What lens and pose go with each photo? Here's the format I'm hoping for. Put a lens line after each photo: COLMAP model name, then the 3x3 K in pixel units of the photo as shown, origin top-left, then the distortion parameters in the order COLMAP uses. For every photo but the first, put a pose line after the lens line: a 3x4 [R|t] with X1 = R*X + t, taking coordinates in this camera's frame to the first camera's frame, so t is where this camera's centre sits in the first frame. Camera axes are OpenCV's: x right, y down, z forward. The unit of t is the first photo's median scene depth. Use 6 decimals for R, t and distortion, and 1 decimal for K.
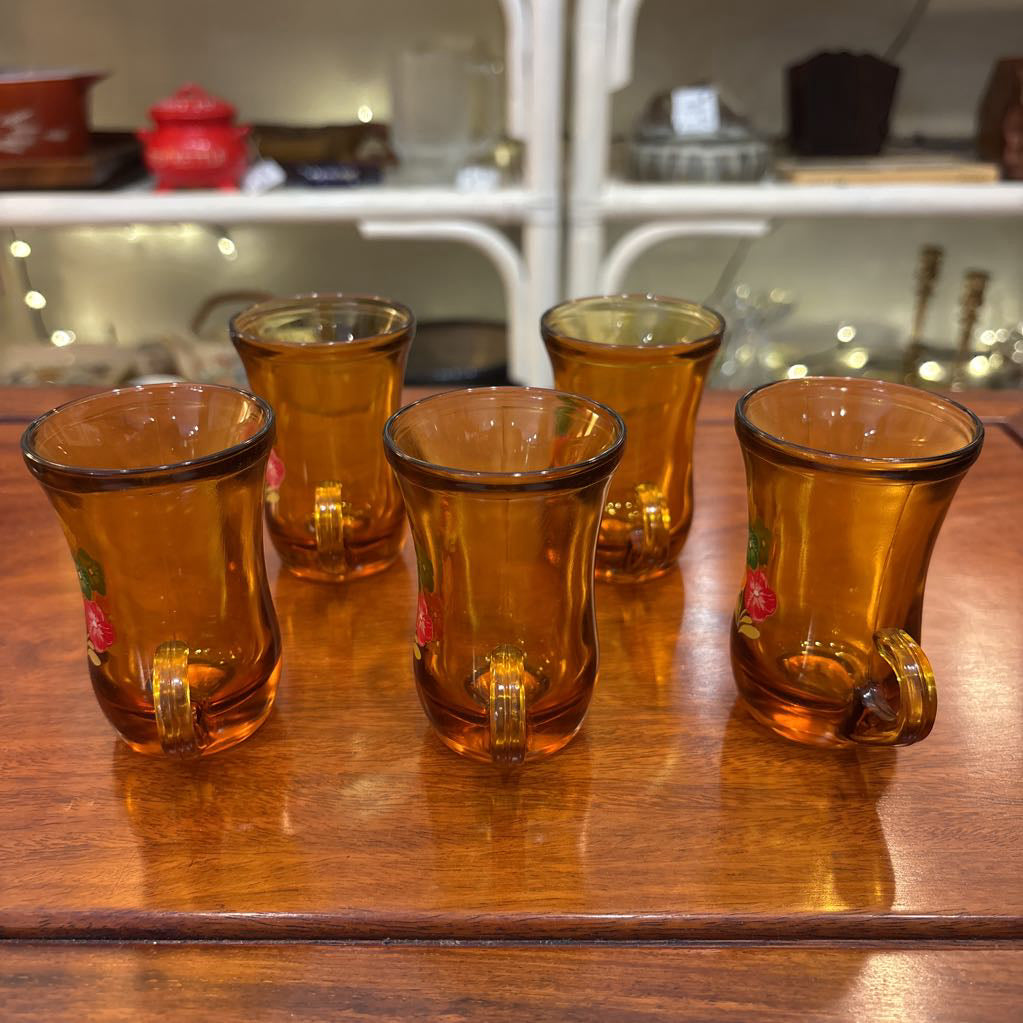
lens RADIAL K [[1080.3, 0, 511.5], [0, 1080.3, 511.5], [0, 0, 1]] dist [-0.022089, 0.030704]
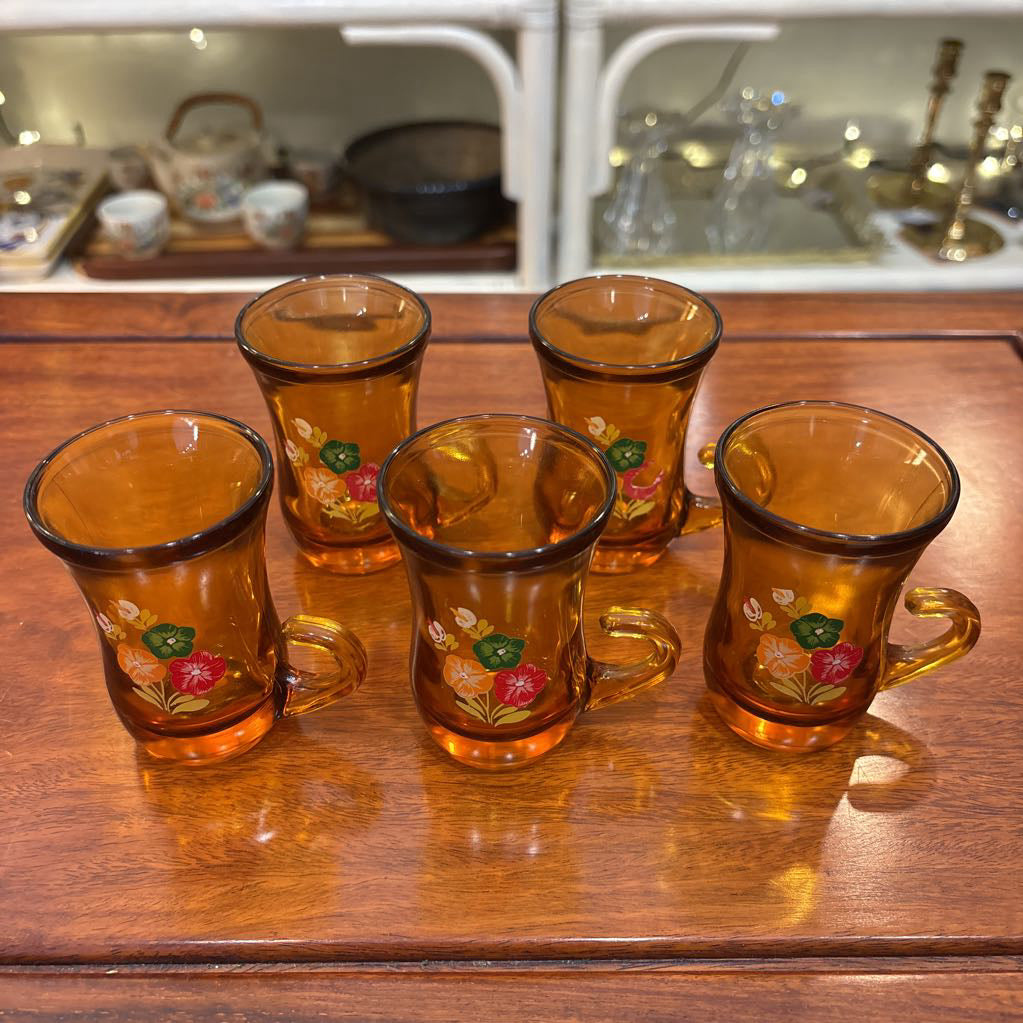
lens RADIAL K [[1075.8, 0, 512.1], [0, 1075.8, 520.5], [0, 0, 1]] dist [-0.016105, 0.026002]
pose [[0.999921, -0.007077, 0.010396, -0.027727], [0.004656, 0.976228, 0.216695, -0.235142], [-0.011682, -0.216629, 0.976184, 0.009841]]
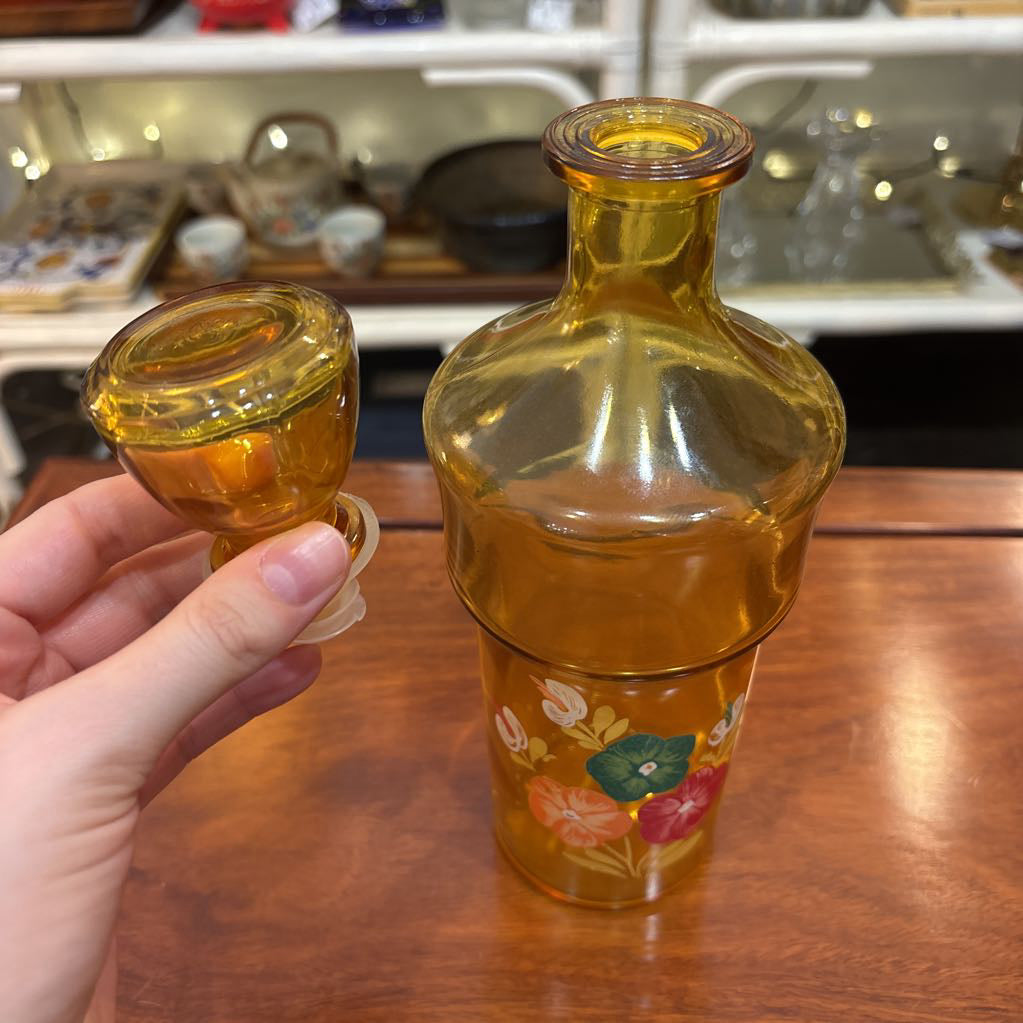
lens RADIAL K [[1075.8, 0, 506.2], [0, 1075.8, 524.5], [0, 0, 1]] dist [-0.004616, -0.000244]
pose [[0.998839, 0.010021, -0.047127, -0.099161], [0.003016, 0.963209, 0.268735, -0.626410], [0.048086, -0.268565, 0.962061, 0.062077]]
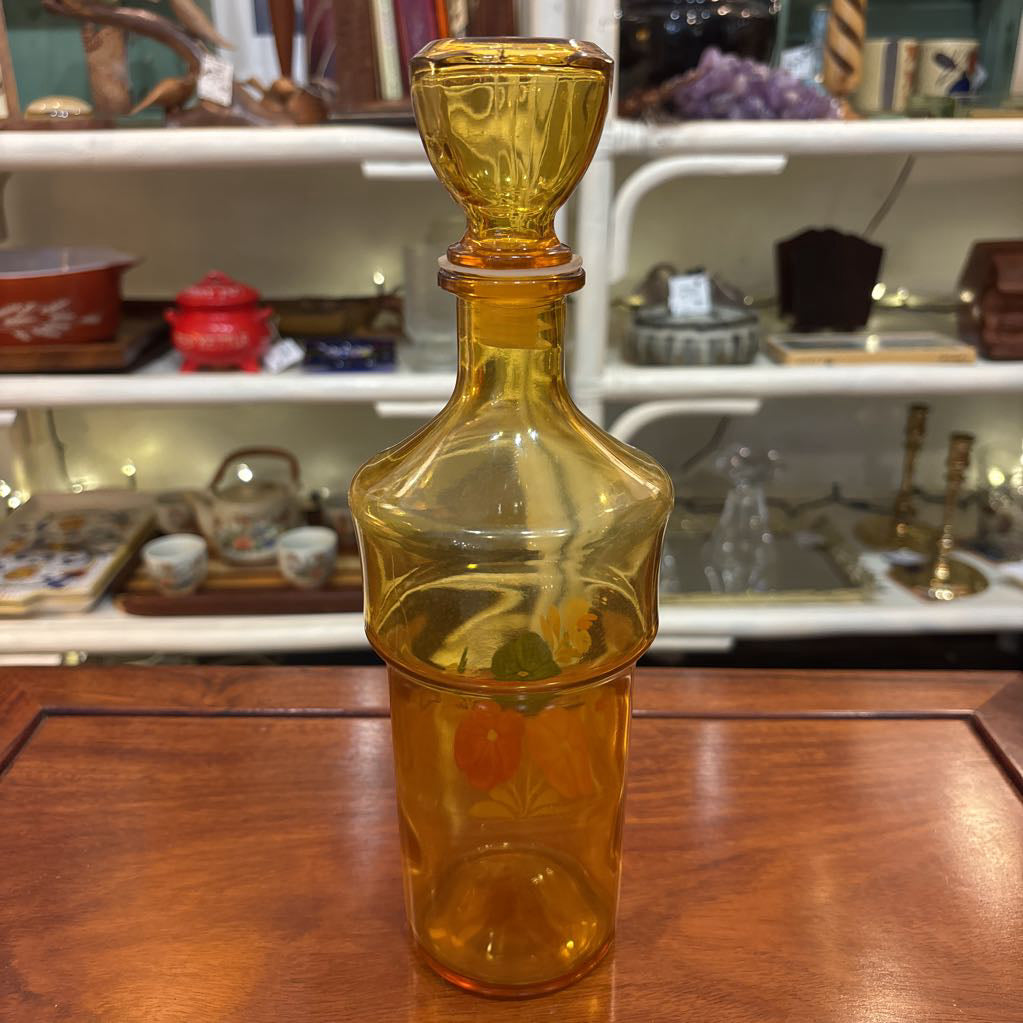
lens RADIAL K [[1068.4, 0, 506.5], [0, 1068.4, 511.6], [0, 0, 1]] dist [-0.006127, 0.014308]
pose [[0.999963, -0.000797, -0.008618, -0.007227], [0.000143, 0.997135, -0.075639, -0.364734], [0.008653, 0.075635, 0.997098, -0.169552]]
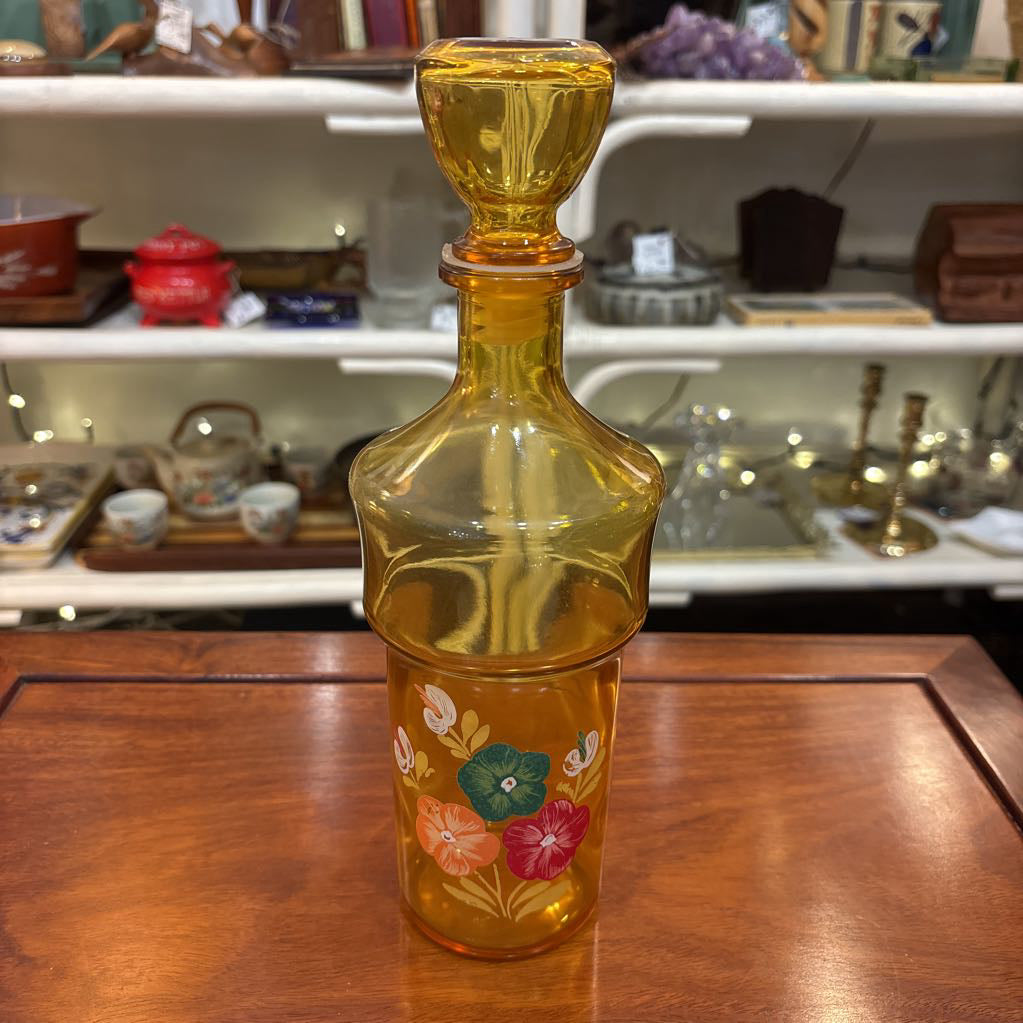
lens RADIAL K [[1068.4, 0, 506.5], [0, 1068.4, 511.6], [0, 0, 1]] dist [-0.006127, 0.014308]
pose [[0.999457, 0.002936, 0.032830, -0.040850], [-0.002018, 0.999607, -0.027954, -0.401502], [-0.032899, 0.027873, 0.999070, -0.210959]]
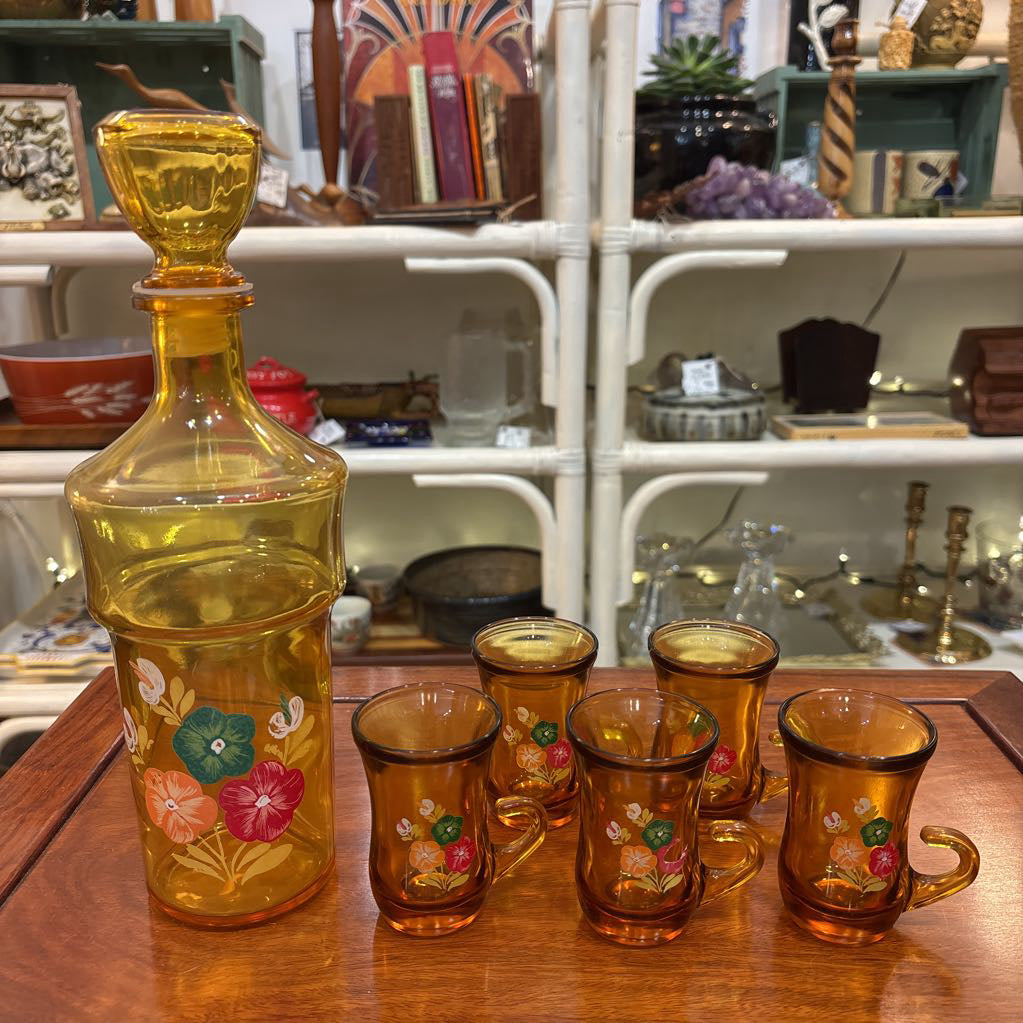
lens RADIAL K [[1057.4, 0, 511.5], [0, 1057.4, 511.5], [0, 0, 1]] dist [0.018400, -0.025459]
pose [[0.999925, -0.003026, -0.011864, -0.092937], [0.000929, 0.984945, -0.172866, -0.155441], [0.012209, 0.172842, 0.984874, -0.443340]]
